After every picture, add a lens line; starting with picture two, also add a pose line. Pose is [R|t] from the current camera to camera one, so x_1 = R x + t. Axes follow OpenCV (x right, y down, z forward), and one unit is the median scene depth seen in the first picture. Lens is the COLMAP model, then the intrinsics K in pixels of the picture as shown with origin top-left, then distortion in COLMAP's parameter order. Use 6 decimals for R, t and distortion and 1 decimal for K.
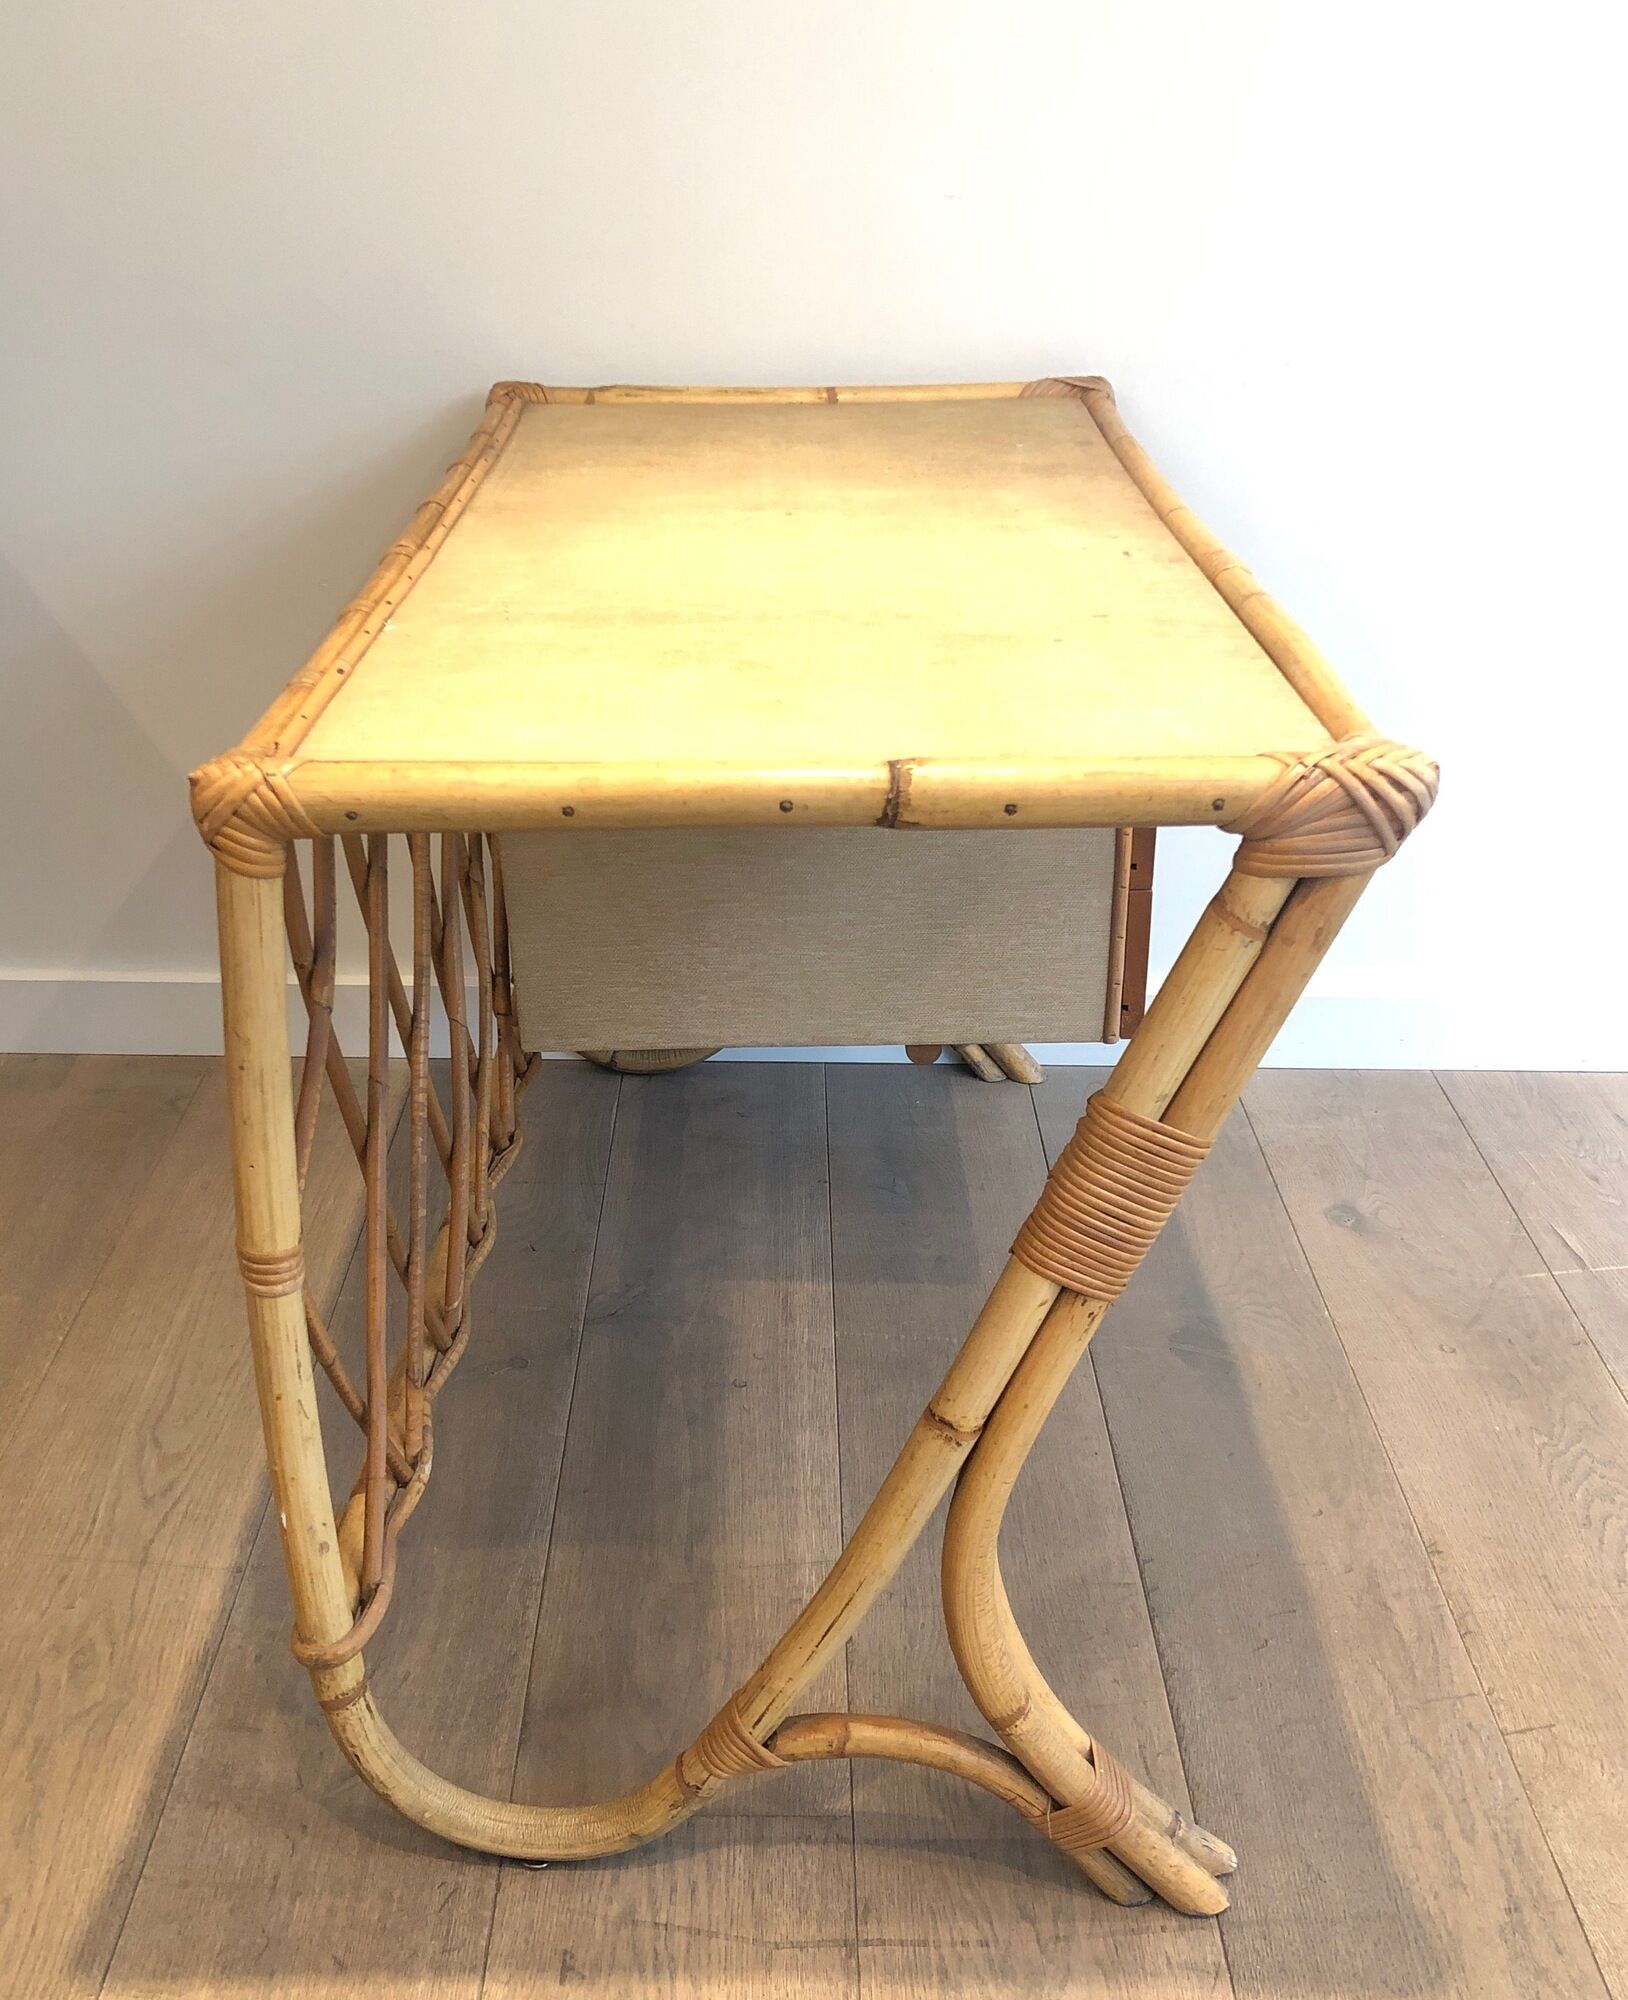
lens RADIAL K [[1936.2, 0, 811.1], [0, 1936.2, 1010.0], [0, 0, 1]] dist [0.031773, 0.000000]
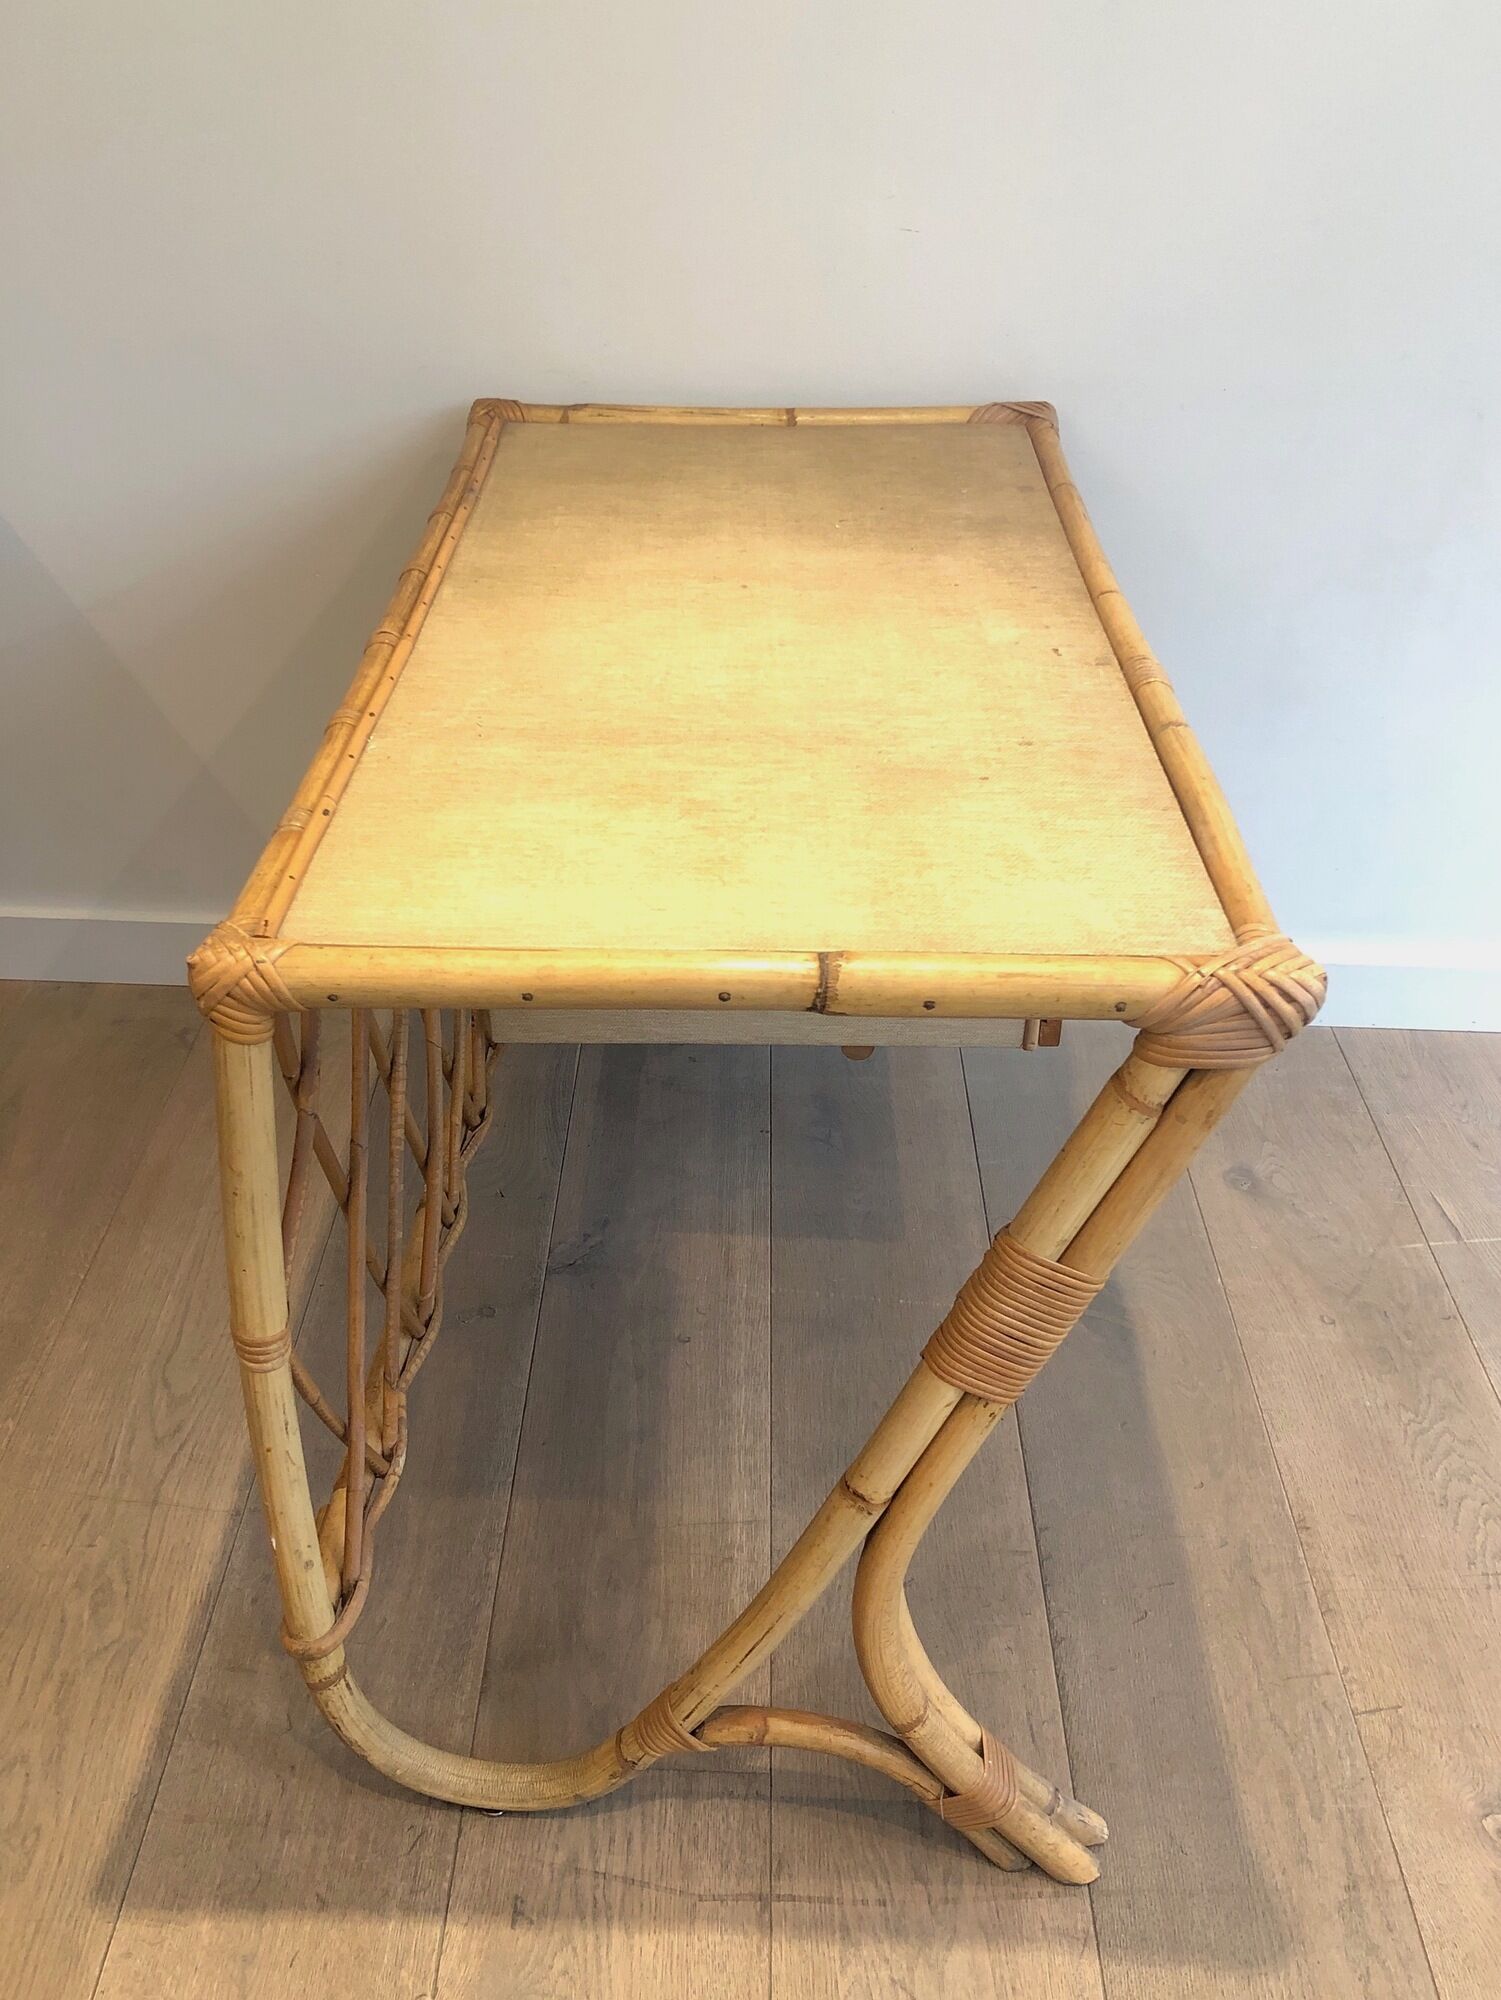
lens RADIAL K [[1789.5, 0, 716.5], [0, 1789.5, 914.8], [0, 0, 1]] dist [0.030949, -0.003131]
pose [[0.999224, 0.025219, -0.030266, 0.008776], [-0.022457, 0.995835, 0.088367, -0.178235], [0.032368, -0.087618, 0.995628, -0.005217]]
